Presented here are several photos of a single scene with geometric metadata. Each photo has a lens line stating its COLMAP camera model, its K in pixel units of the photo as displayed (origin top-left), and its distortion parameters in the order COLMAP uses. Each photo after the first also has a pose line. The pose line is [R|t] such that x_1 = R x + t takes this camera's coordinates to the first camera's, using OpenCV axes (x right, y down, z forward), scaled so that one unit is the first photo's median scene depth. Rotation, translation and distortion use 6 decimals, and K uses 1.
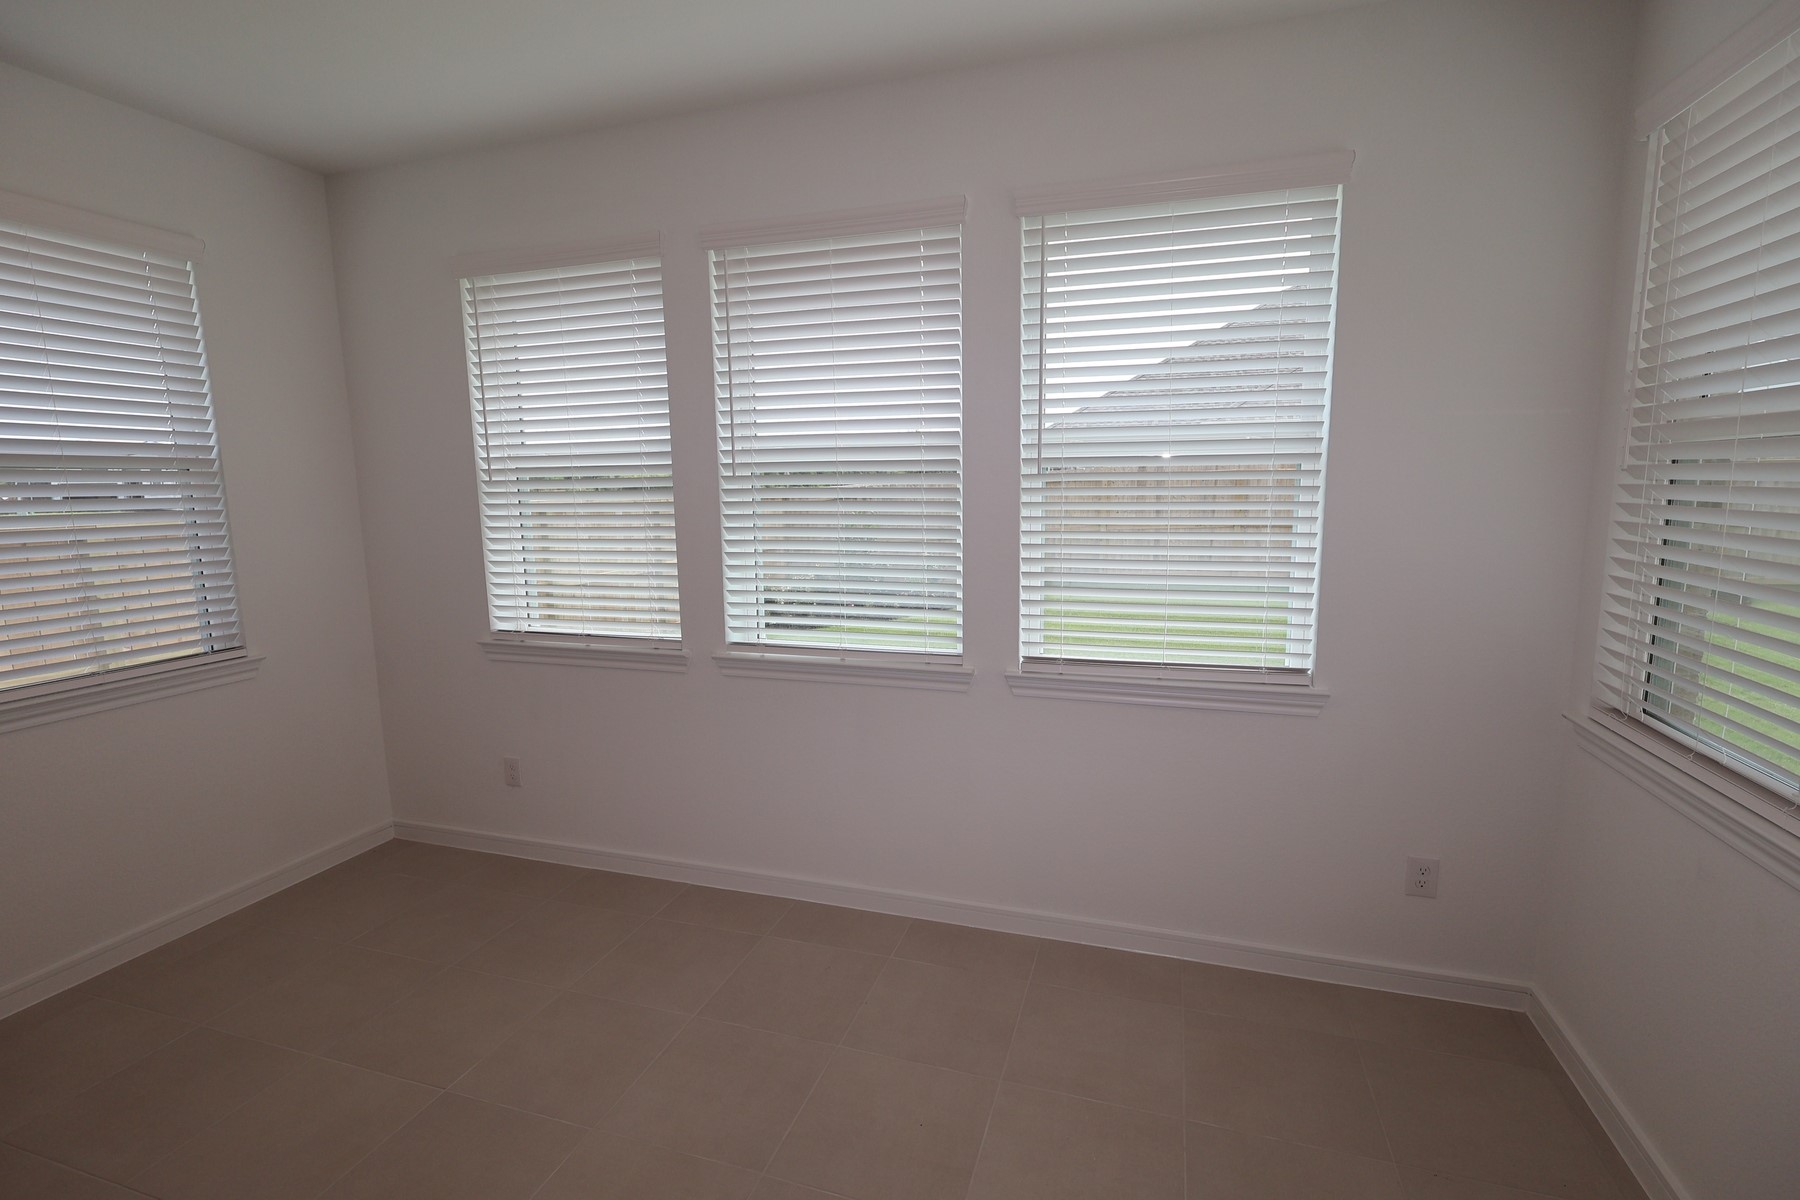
lens RADIAL K [[831.9, 0, 902.8], [0, 831.9, 592.6], [0, 0, 1]] dist [0.005947, 0.000128]
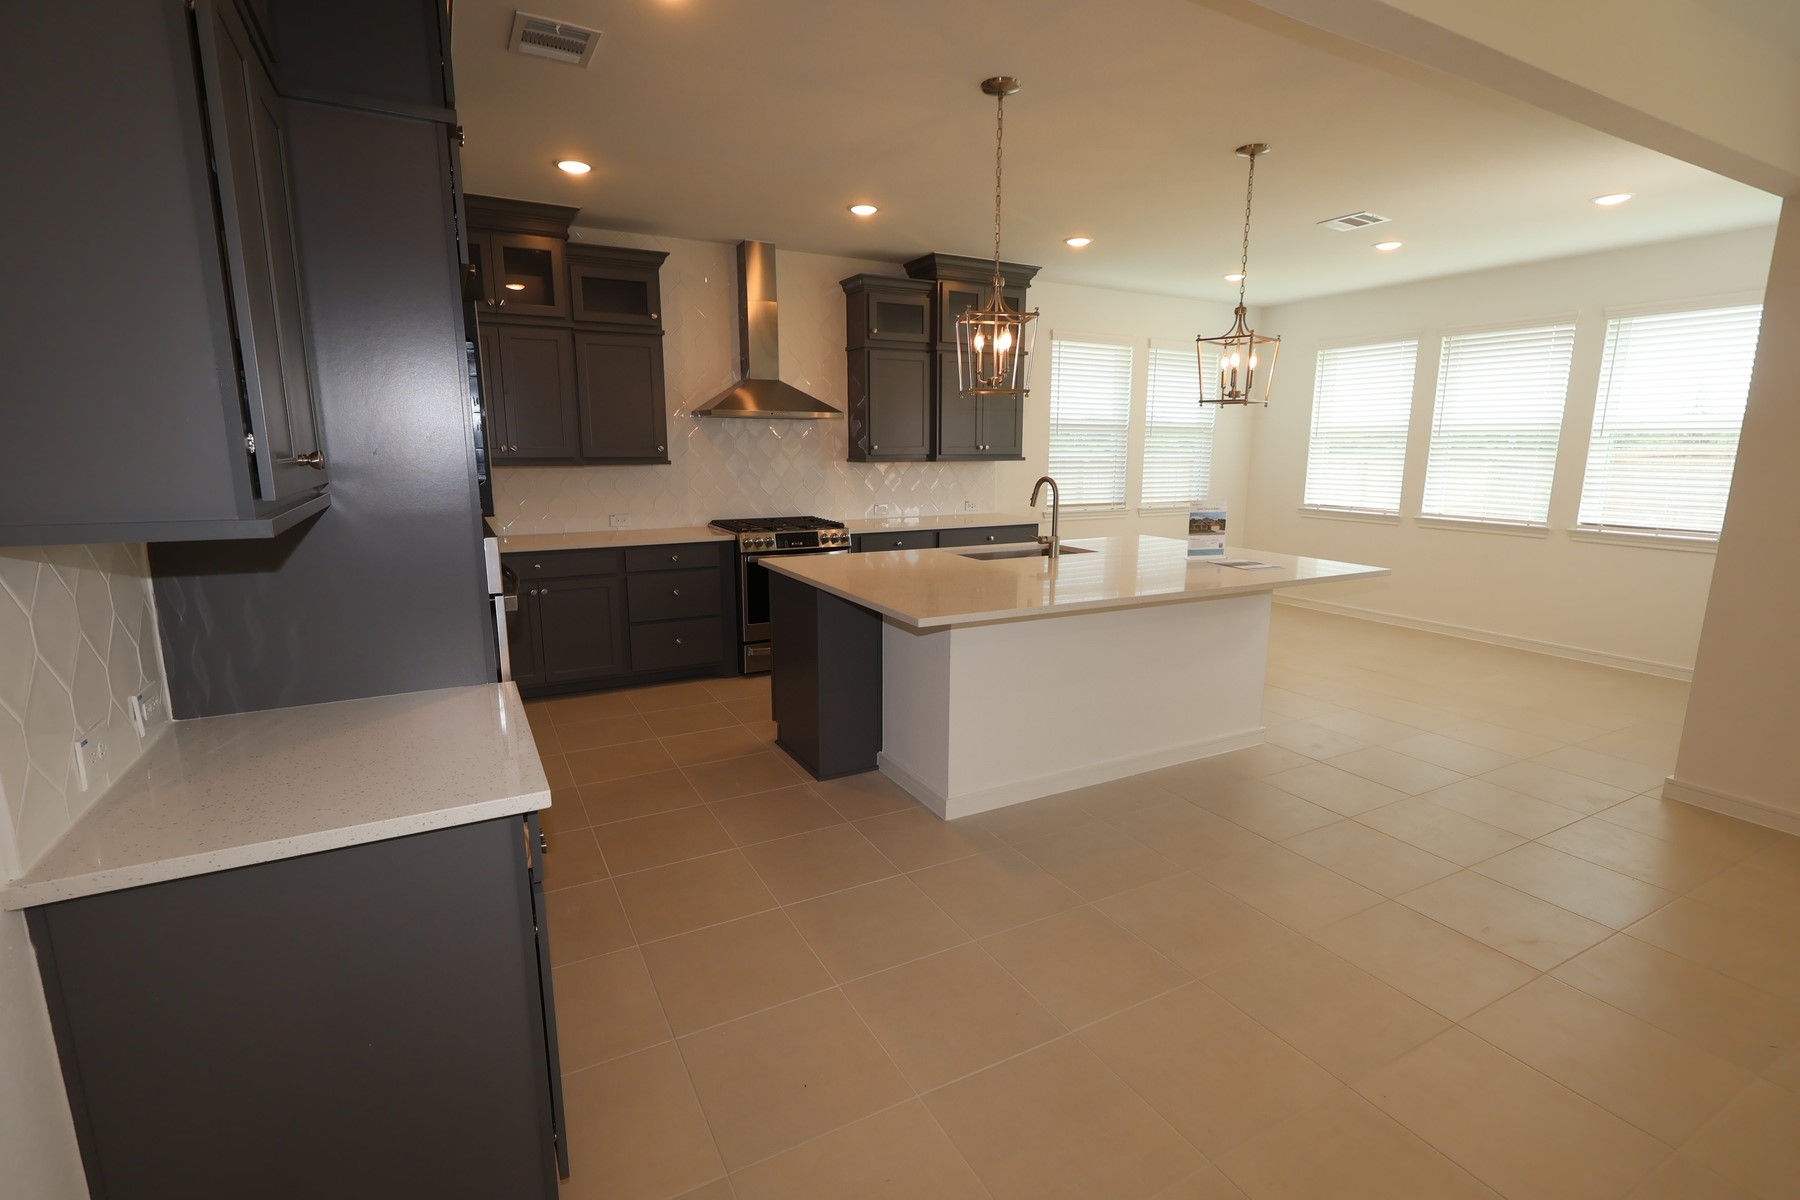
lens RADIAL K [[831.9, 0, 902.8], [0, 831.9, 592.6], [0, 0, 1]] dist [0.005947, 0.000128]
pose [[0.967712, 0.056158, -0.245725, -1.042507], [-0.042710, 0.997301, 0.059724, 0.211342], [0.248415, -0.047301, 0.967498, -1.580656]]
